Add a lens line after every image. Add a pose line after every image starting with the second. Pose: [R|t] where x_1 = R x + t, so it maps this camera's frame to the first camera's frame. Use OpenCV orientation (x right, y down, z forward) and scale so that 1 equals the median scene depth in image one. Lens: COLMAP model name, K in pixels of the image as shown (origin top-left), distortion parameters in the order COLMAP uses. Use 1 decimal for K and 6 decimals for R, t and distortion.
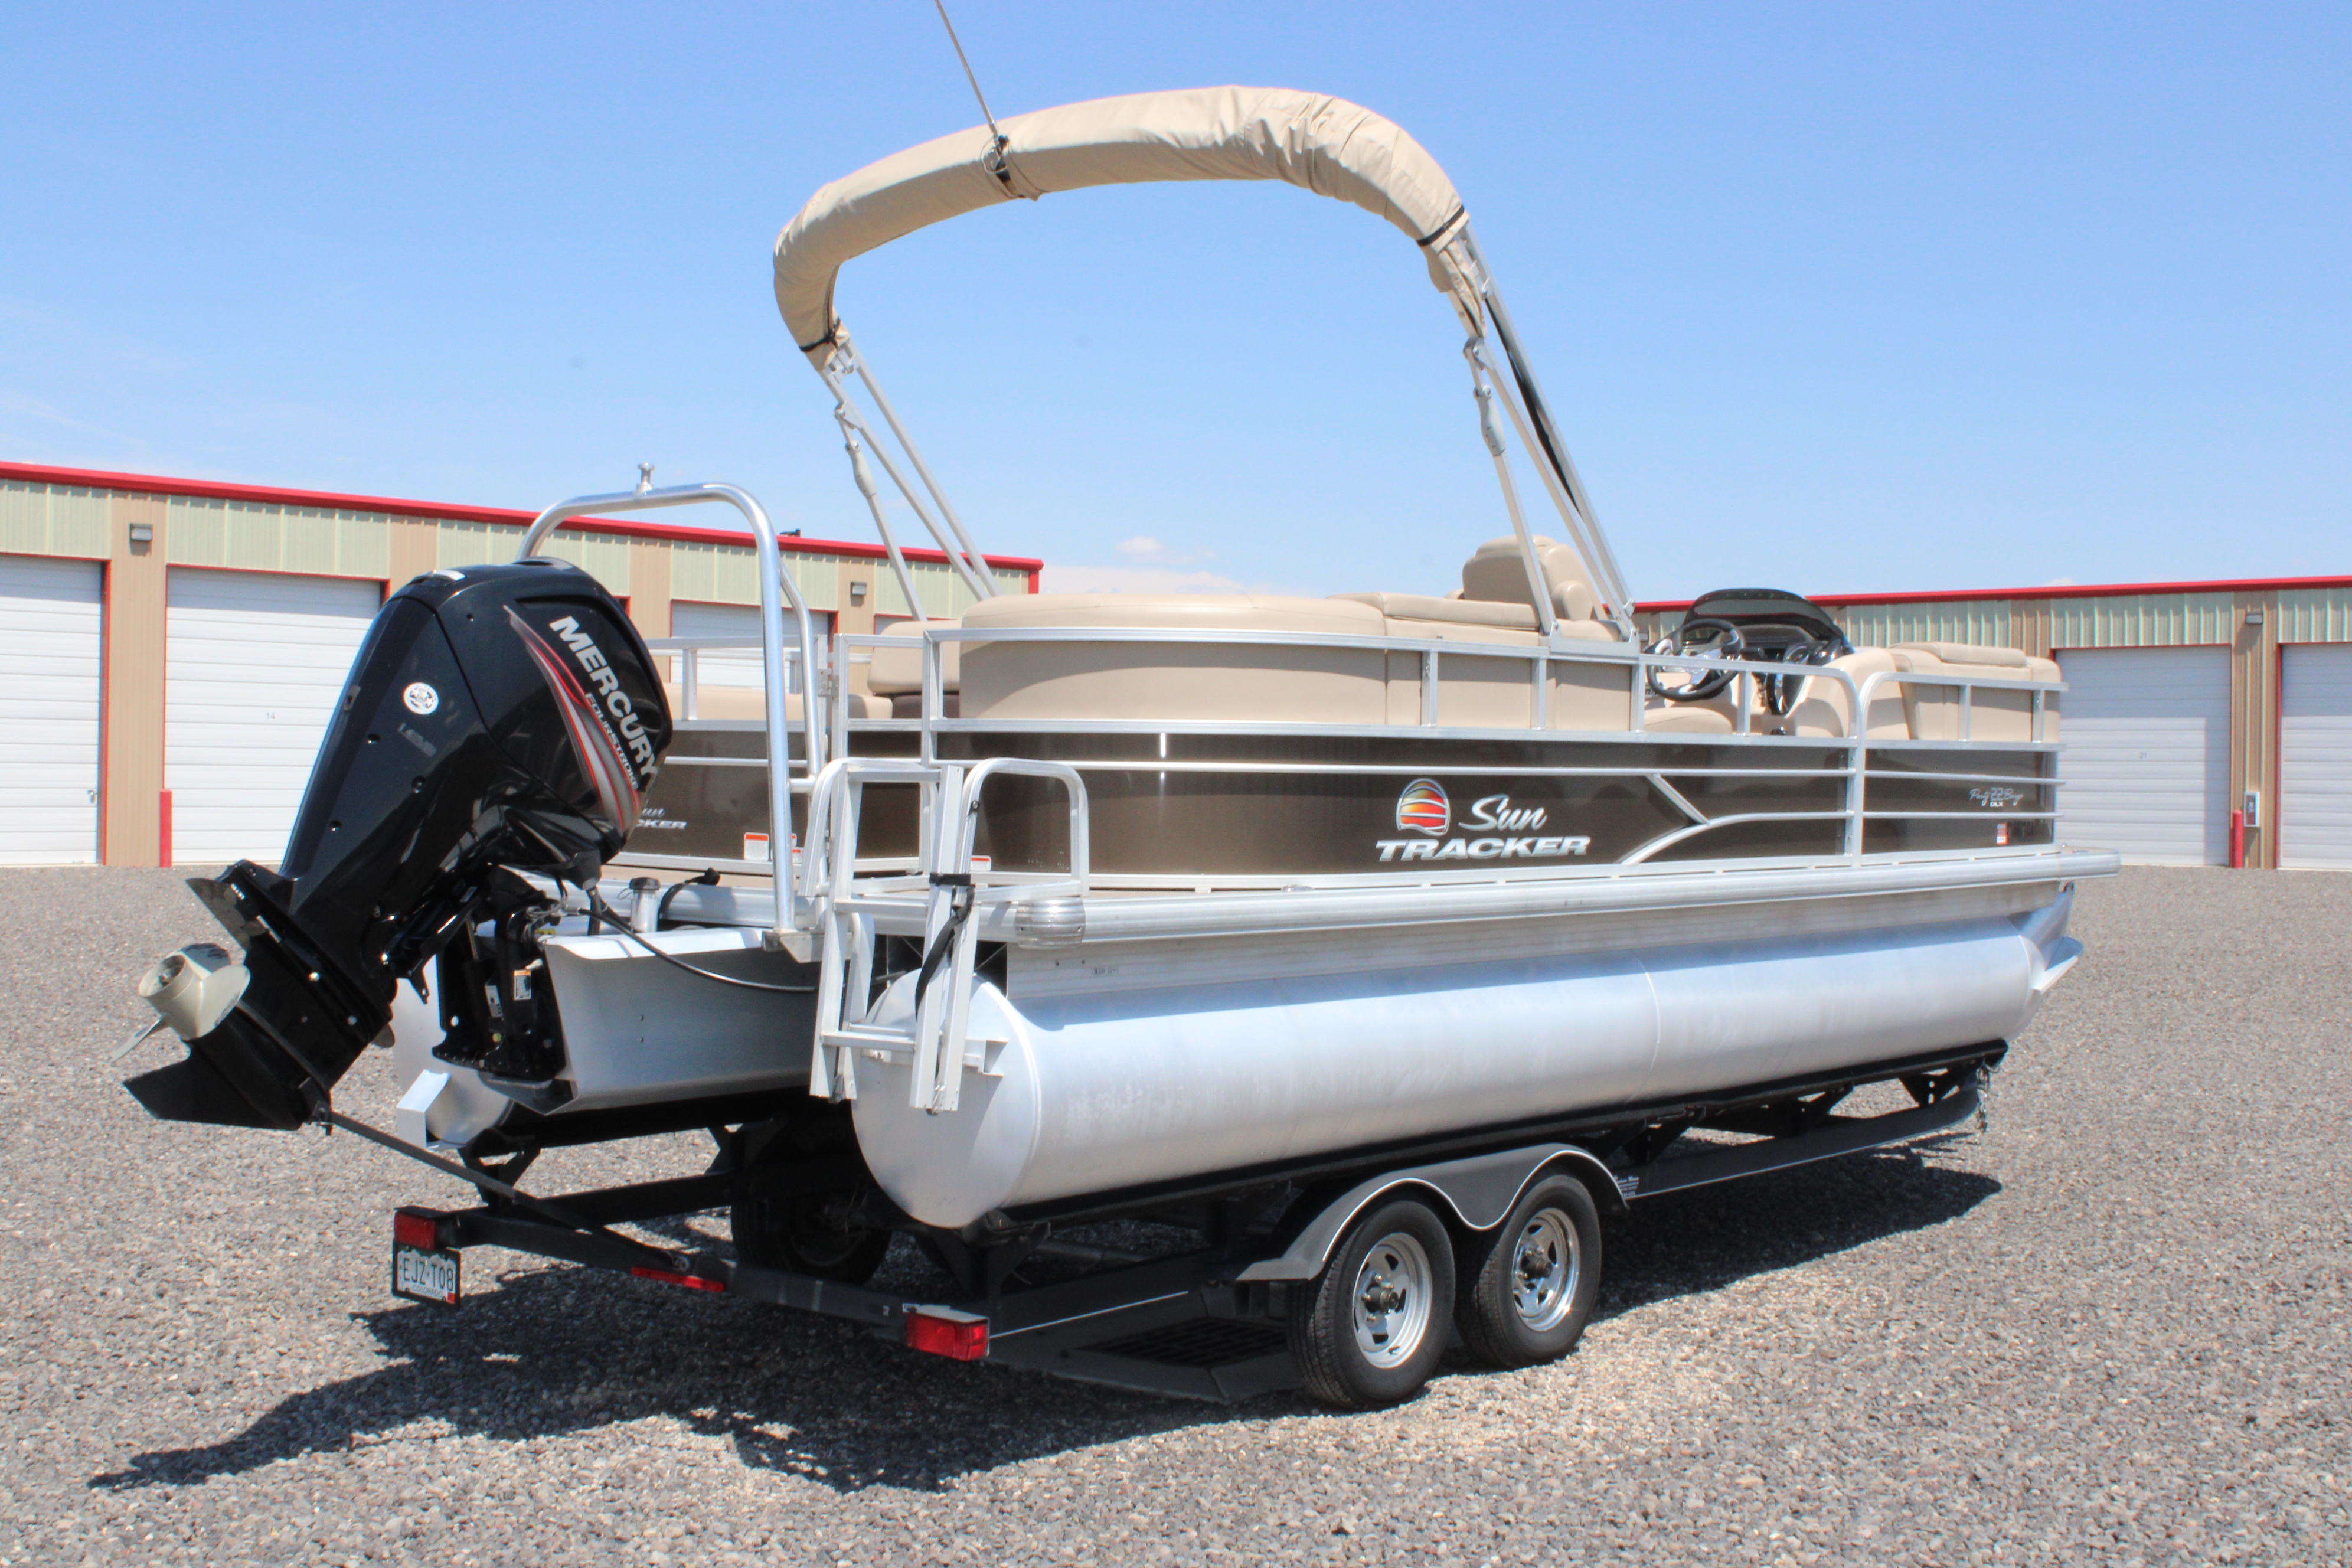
lens RADIAL K [[2875.6, 0, 1176.7], [0, 2875.6, 787.6], [0, 0, 1]] dist [-0.088865, 0.000000]
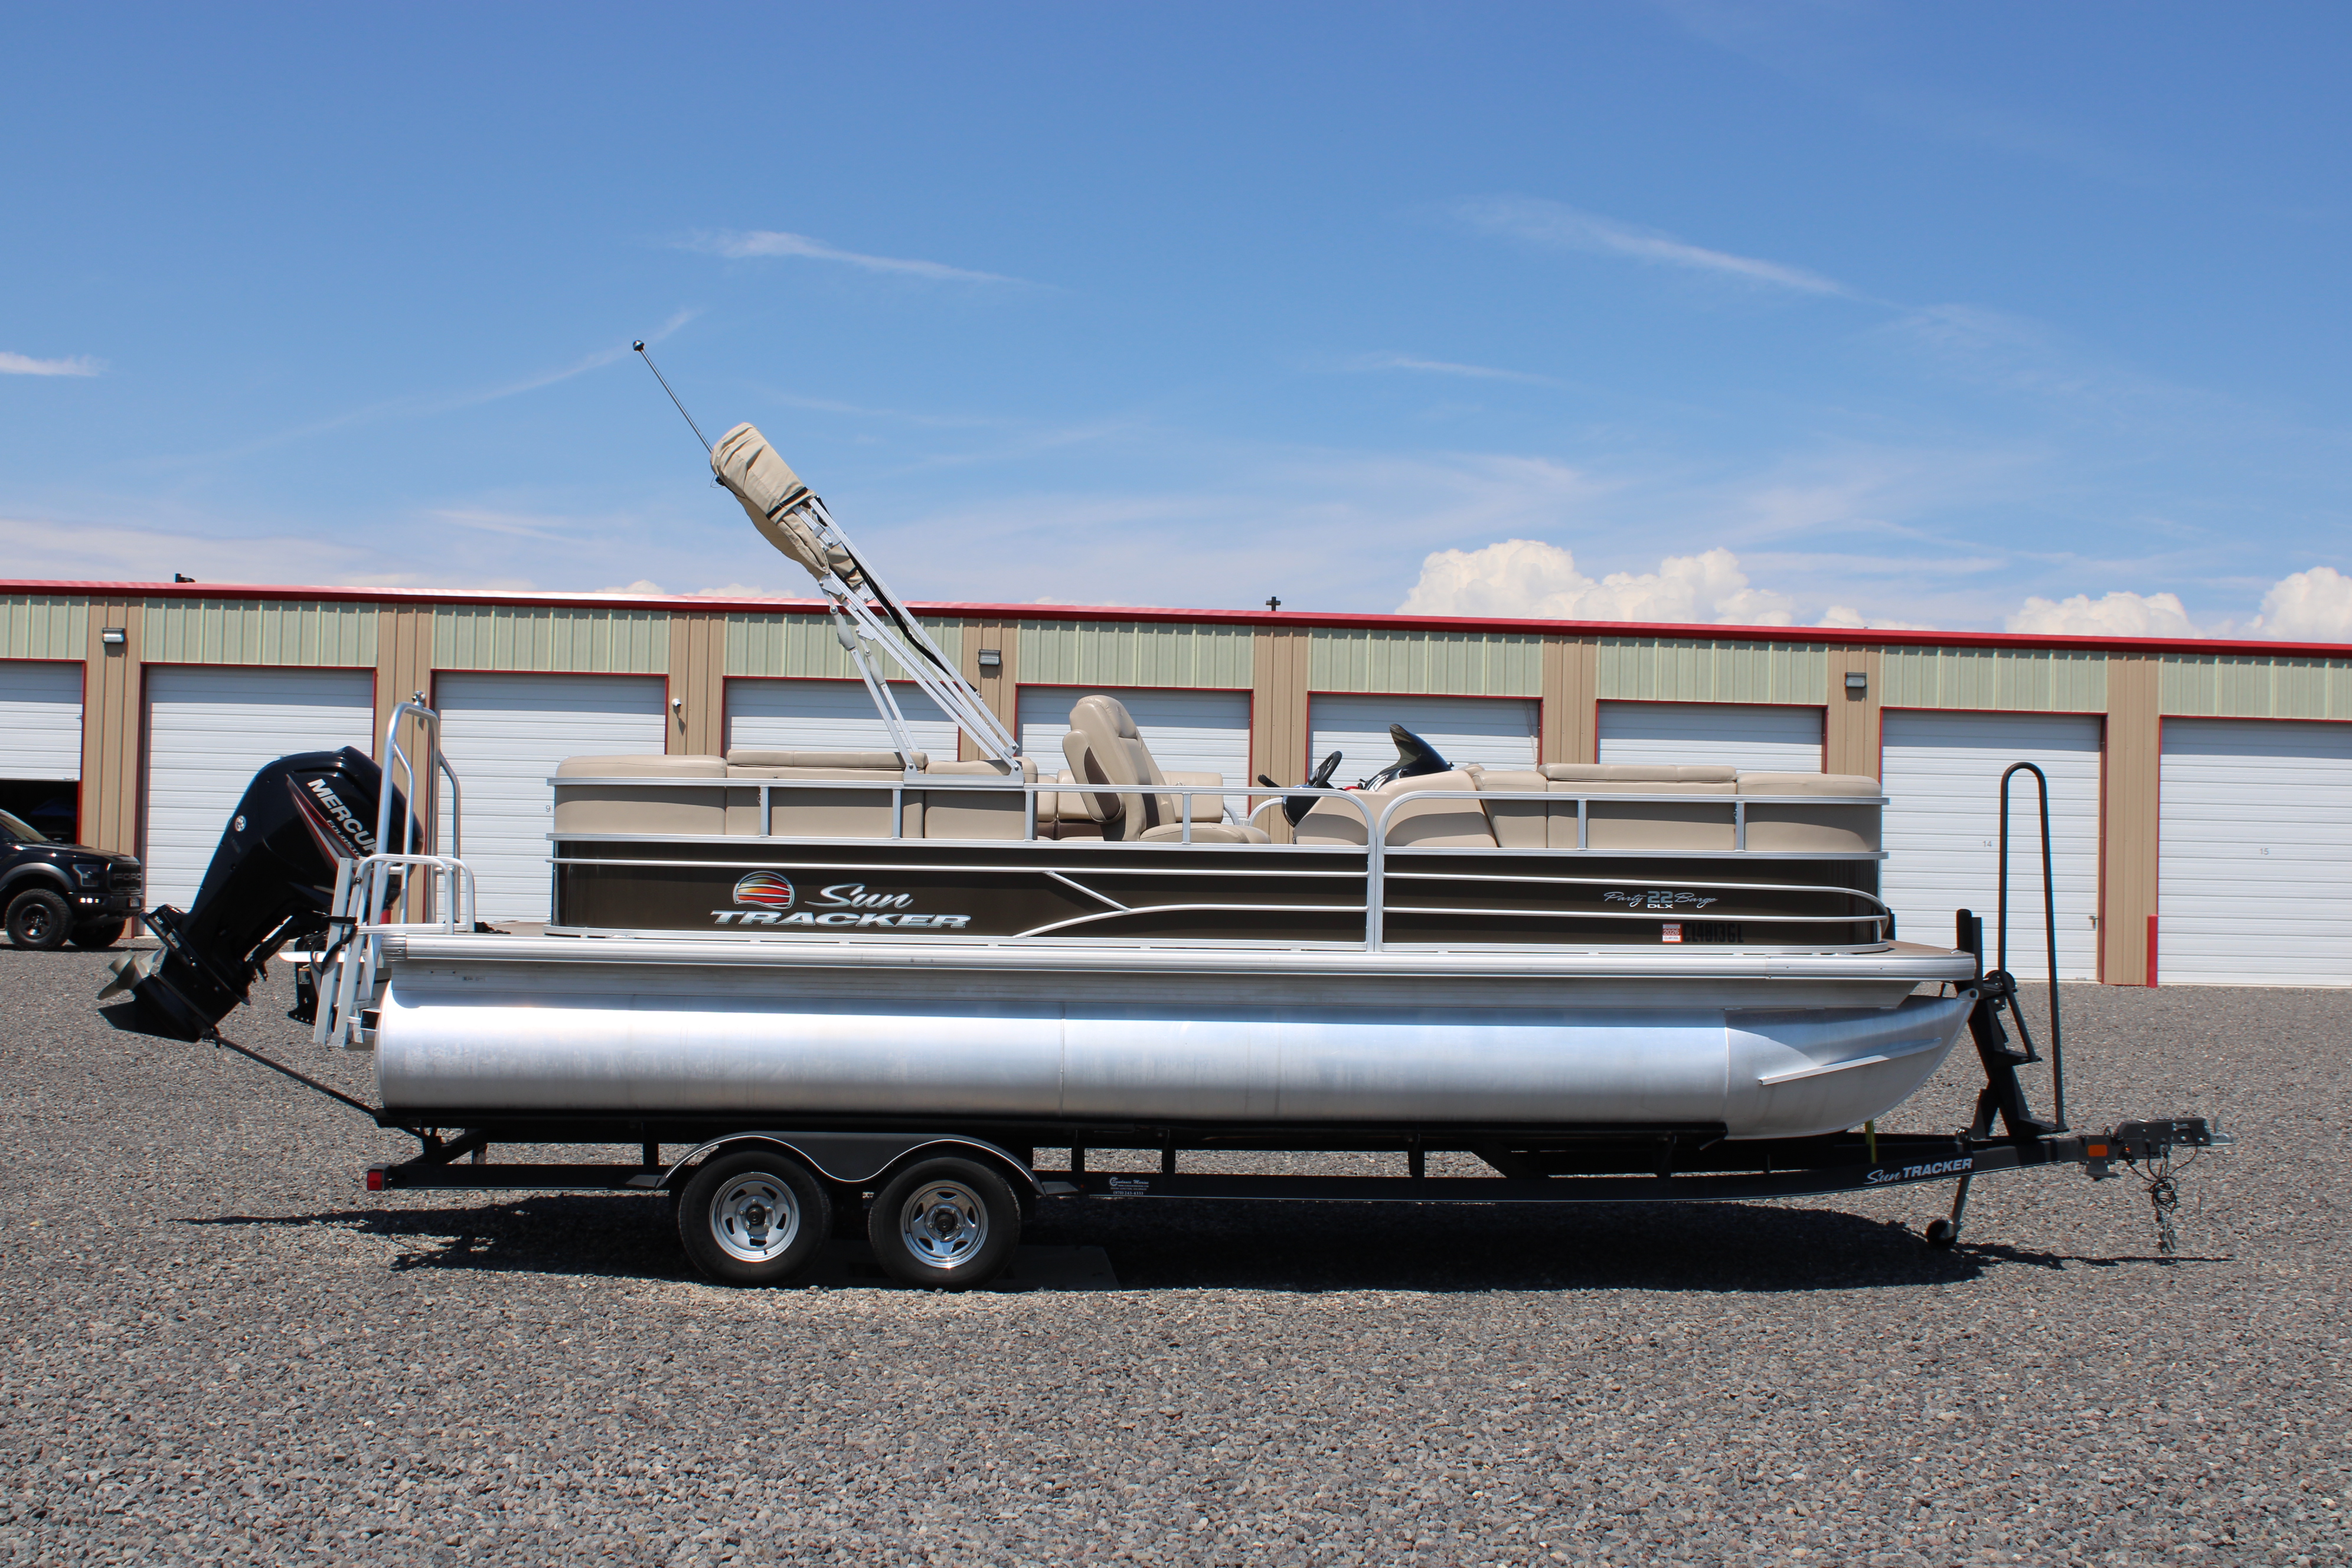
lens RADIAL K [[2875.6, 0, 1167.8], [0, 2875.6, 785.4], [0, 0, 1]] dist [-0.088865, 0.000000]
pose [[0.682297, -0.018833, -0.730832, 1.275175], [-0.015629, 0.999064, -0.040336, 0.009074], [0.730908, 0.038943, 0.681364, 0.118372]]
